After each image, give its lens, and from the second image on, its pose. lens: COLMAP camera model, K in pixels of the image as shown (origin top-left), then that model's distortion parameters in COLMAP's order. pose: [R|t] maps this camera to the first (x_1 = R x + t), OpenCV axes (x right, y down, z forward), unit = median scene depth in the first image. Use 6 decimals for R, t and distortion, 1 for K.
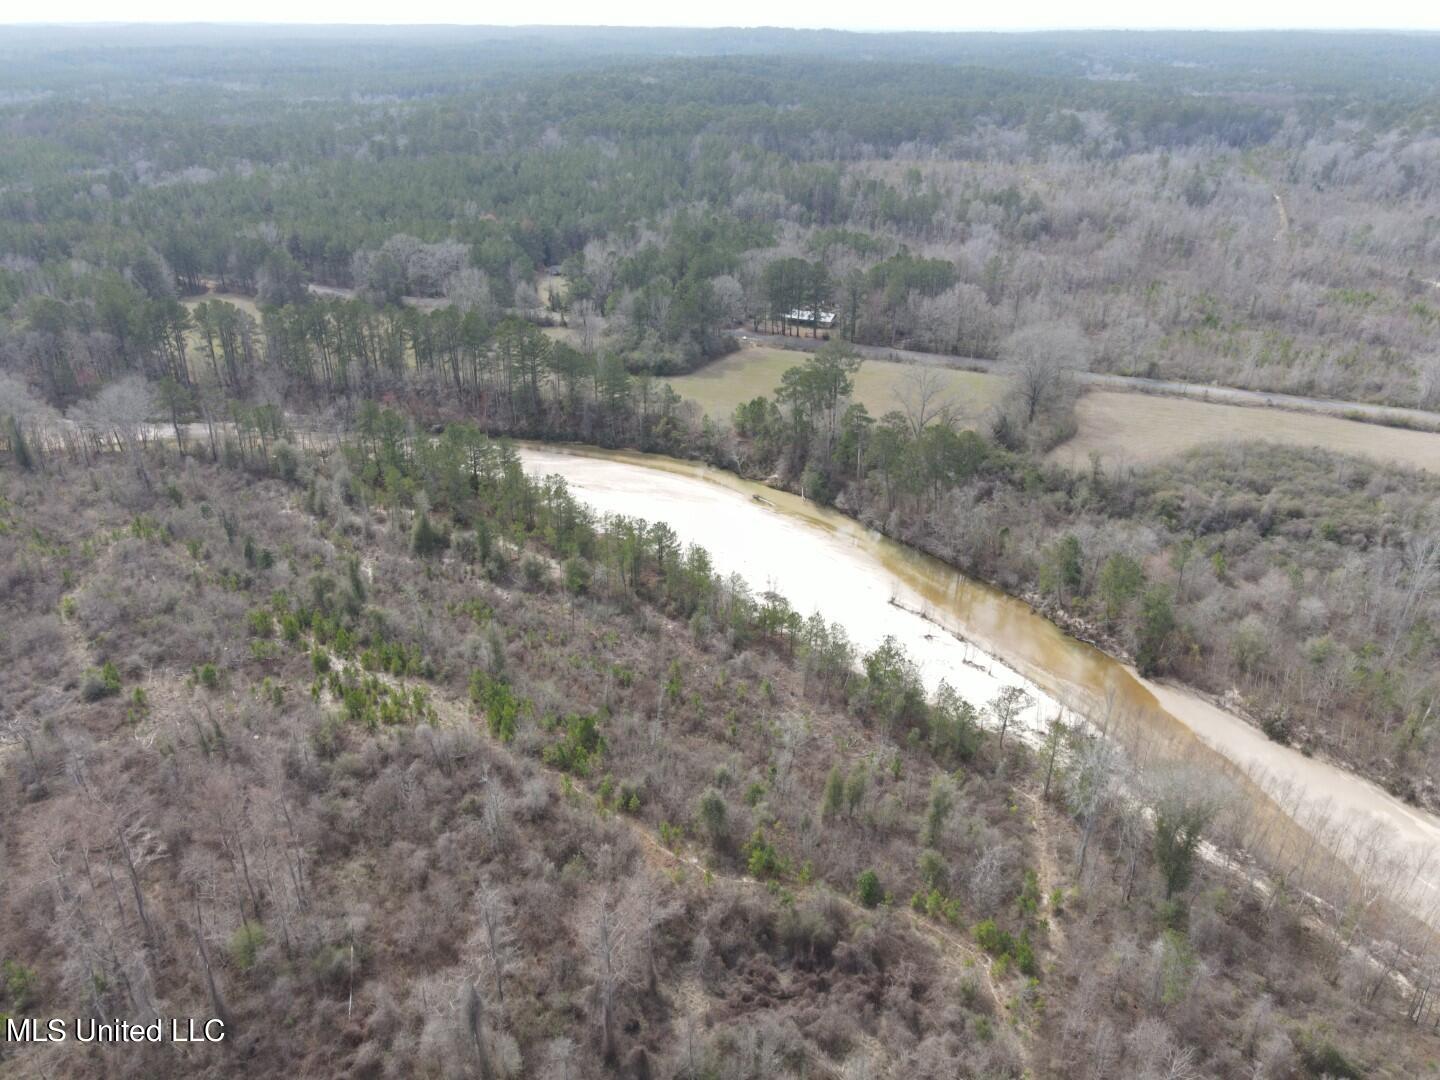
lens RADIAL K [[1083.8, 0, 720.0], [0, 1083.8, 540.0], [0, 0, 1]] dist [0.028157, -0.000923]
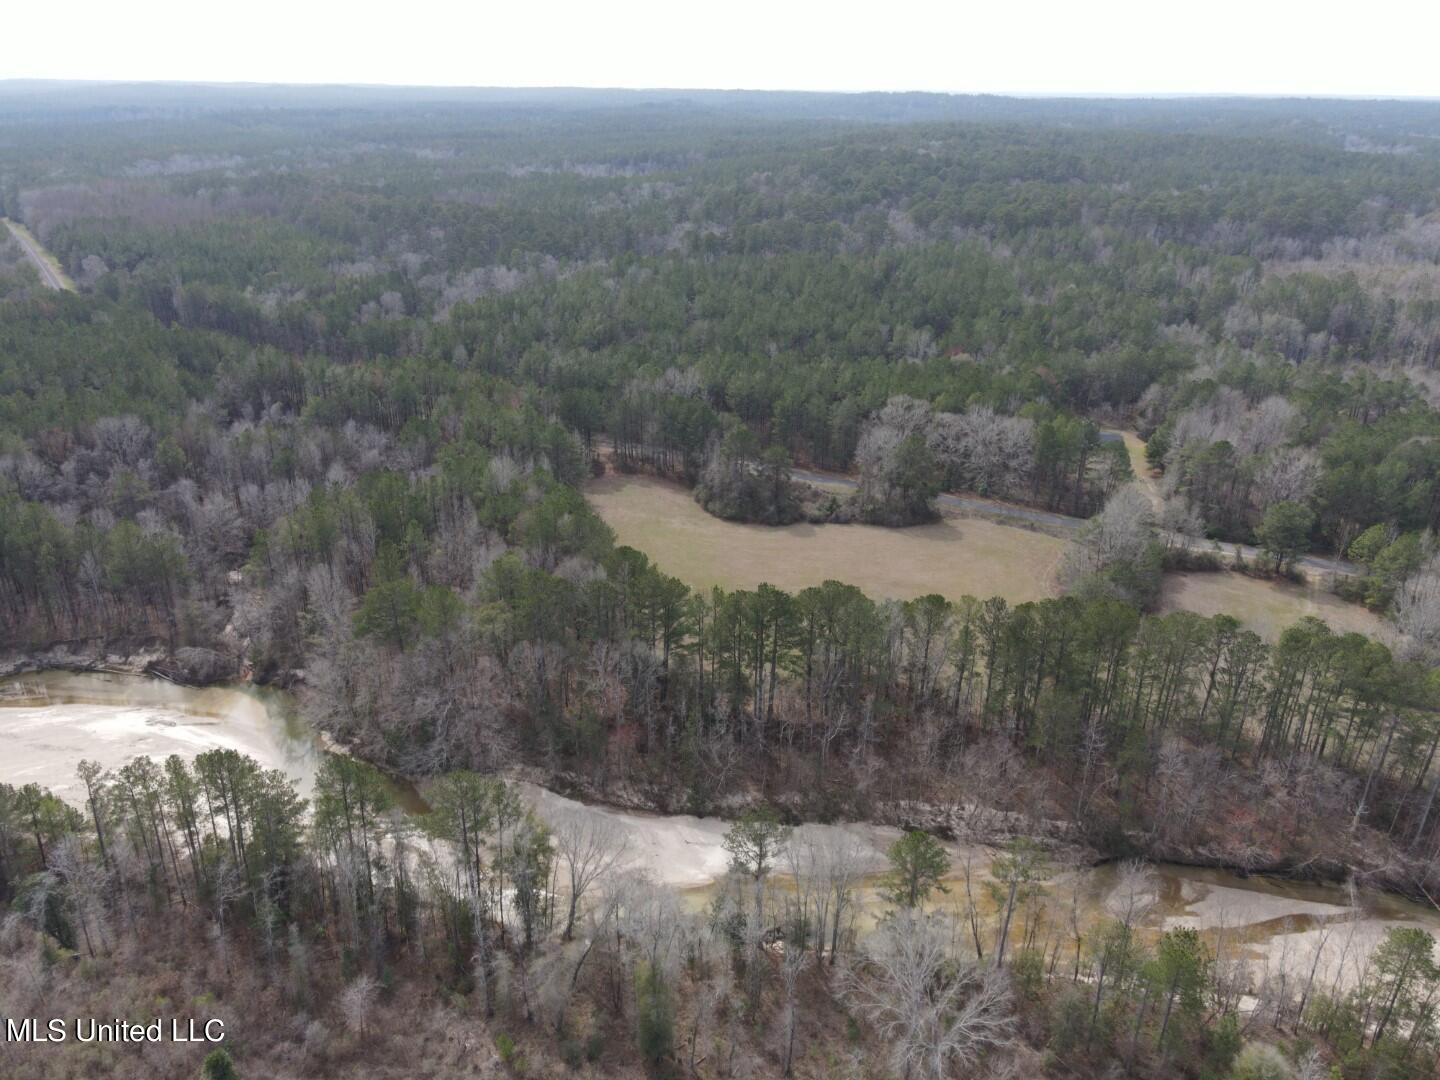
lens RADIAL K [[1083.8, 0, 720.0], [0, 1083.8, 540.0], [0, 0, 1]] dist [0.028157, -0.000923]
pose [[0.997659, 0.035150, -0.058652, -0.489799], [-0.038014, 0.998102, -0.048459, -0.210732], [0.056837, 0.050575, 0.997102, 0.454368]]
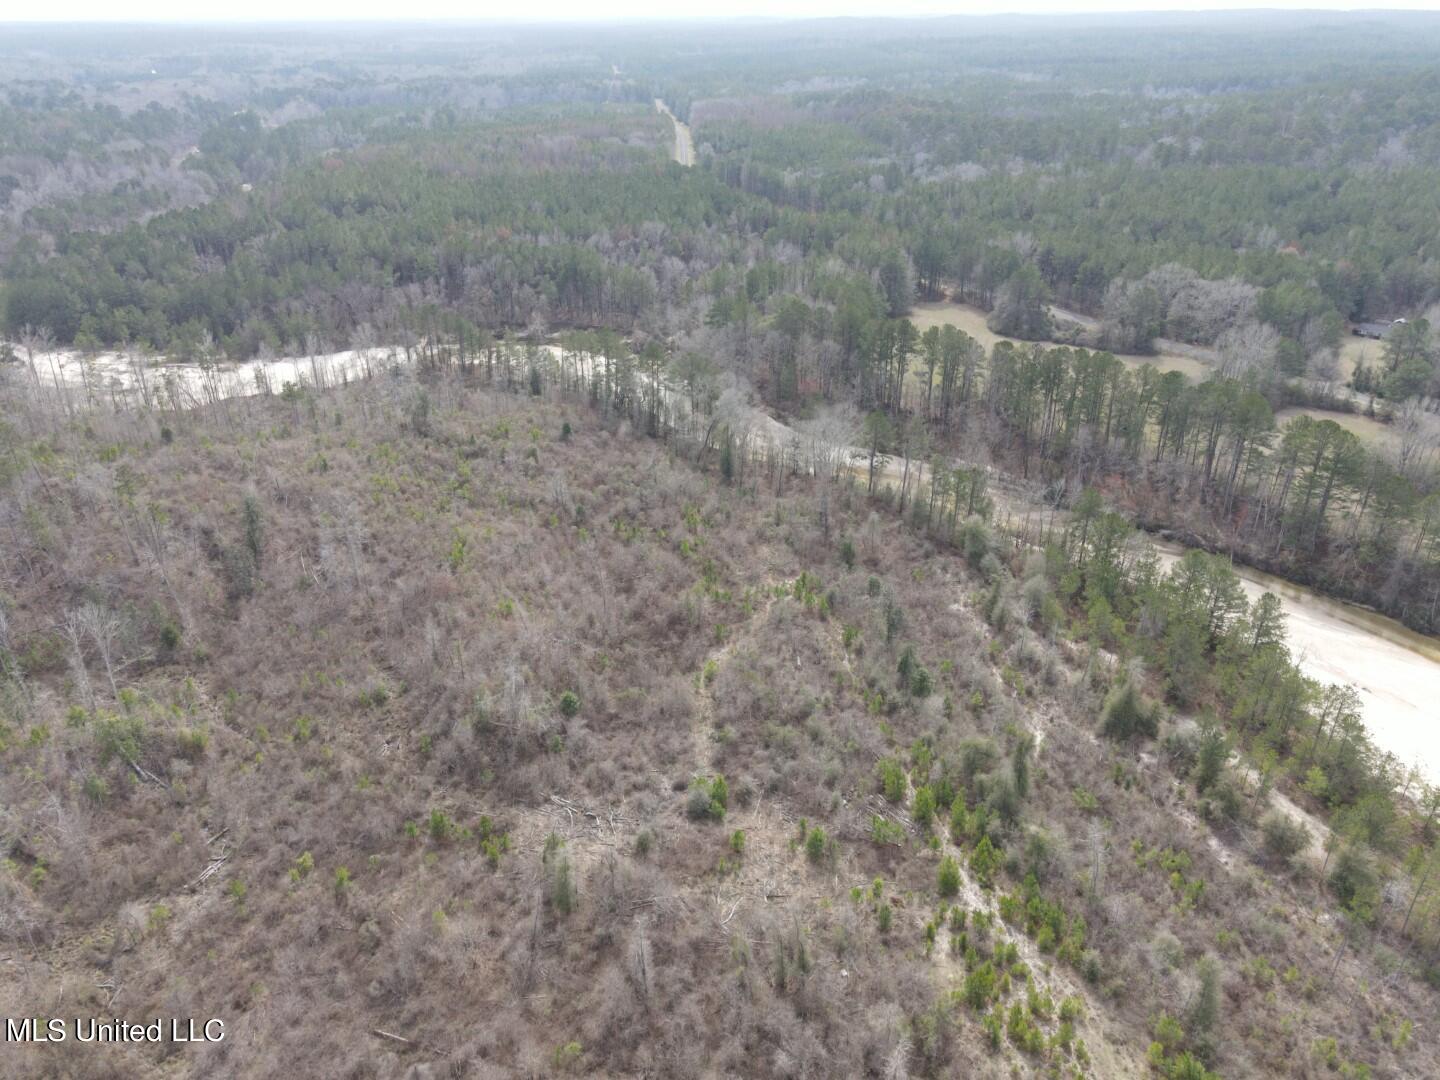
lens RADIAL K [[1083.8, 0, 720.0], [0, 1083.8, 540.0], [0, 0, 1]] dist [0.028157, -0.000923]
pose [[0.802936, 0.256747, -0.537936, -0.089826], [-0.251761, 0.964105, 0.084364, -0.078671], [0.540287, 0.067692, 0.838753, 0.164119]]
